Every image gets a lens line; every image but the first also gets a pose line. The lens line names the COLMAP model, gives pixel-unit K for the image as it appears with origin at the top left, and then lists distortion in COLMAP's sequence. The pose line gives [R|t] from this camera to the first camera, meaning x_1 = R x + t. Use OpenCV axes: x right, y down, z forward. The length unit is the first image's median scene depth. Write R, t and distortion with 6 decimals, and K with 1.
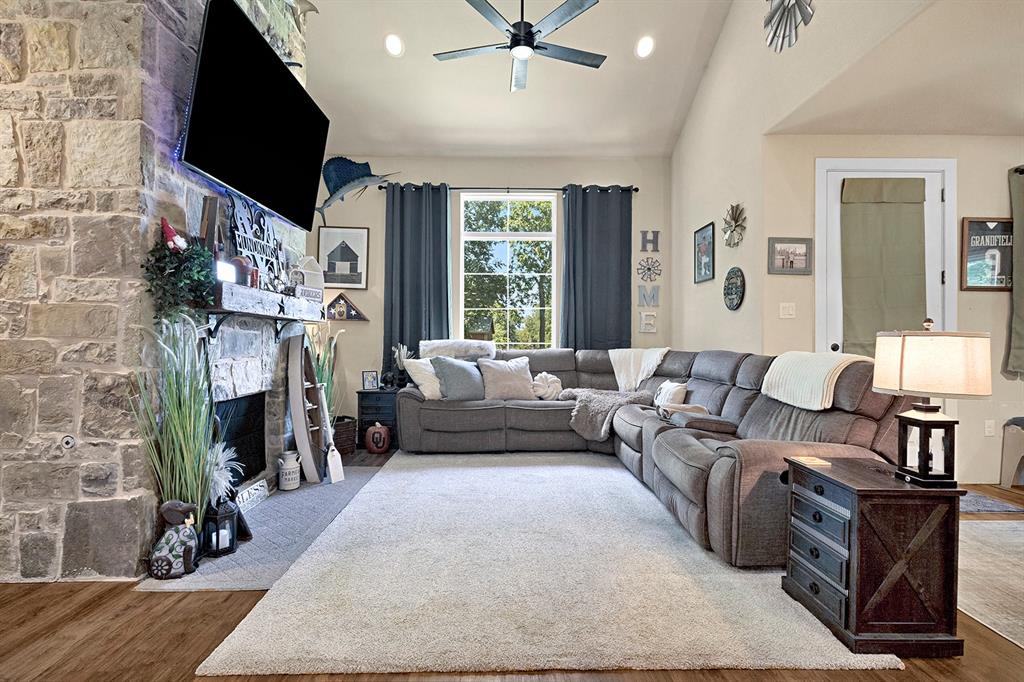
lens RADIAL K [[488.6, 0, 507.3], [0, 488.6, 336.4], [0, 0, 1]] dist [0.012922, -0.002880]
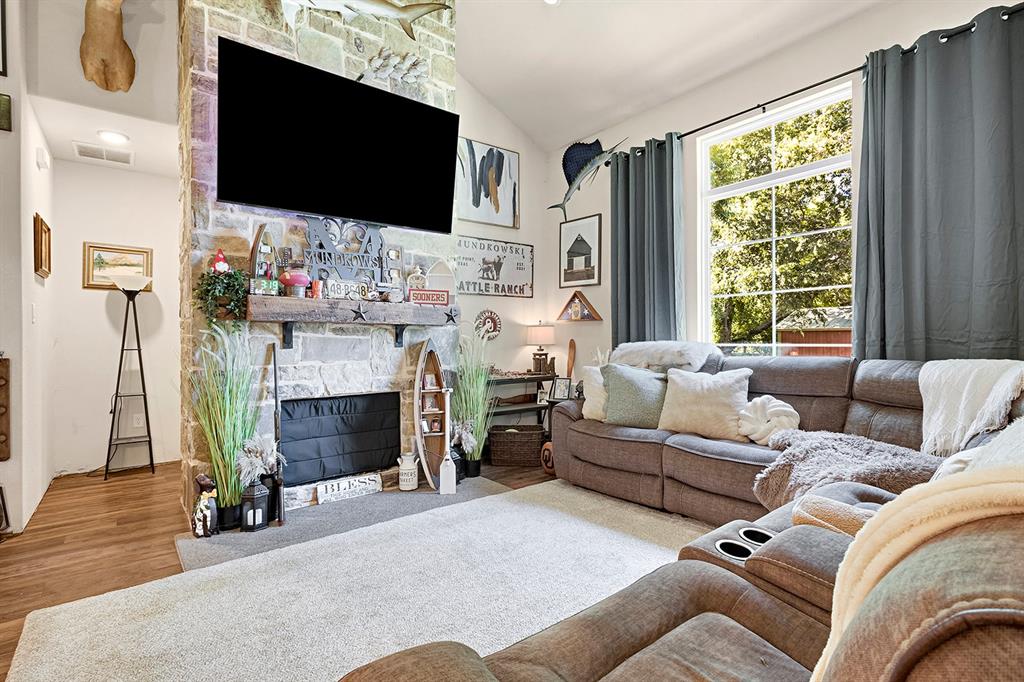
lens RADIAL K [[488.6, 0, 508.8], [0, 488.6, 335.4], [0, 0, 1]] dist [0.012922, -0.002880]
pose [[0.603887, -0.015461, -0.796920, 0.485149], [0.013741, 0.999865, -0.008985, 0.001676], [0.796951, -0.005524, 0.604018, 0.531916]]
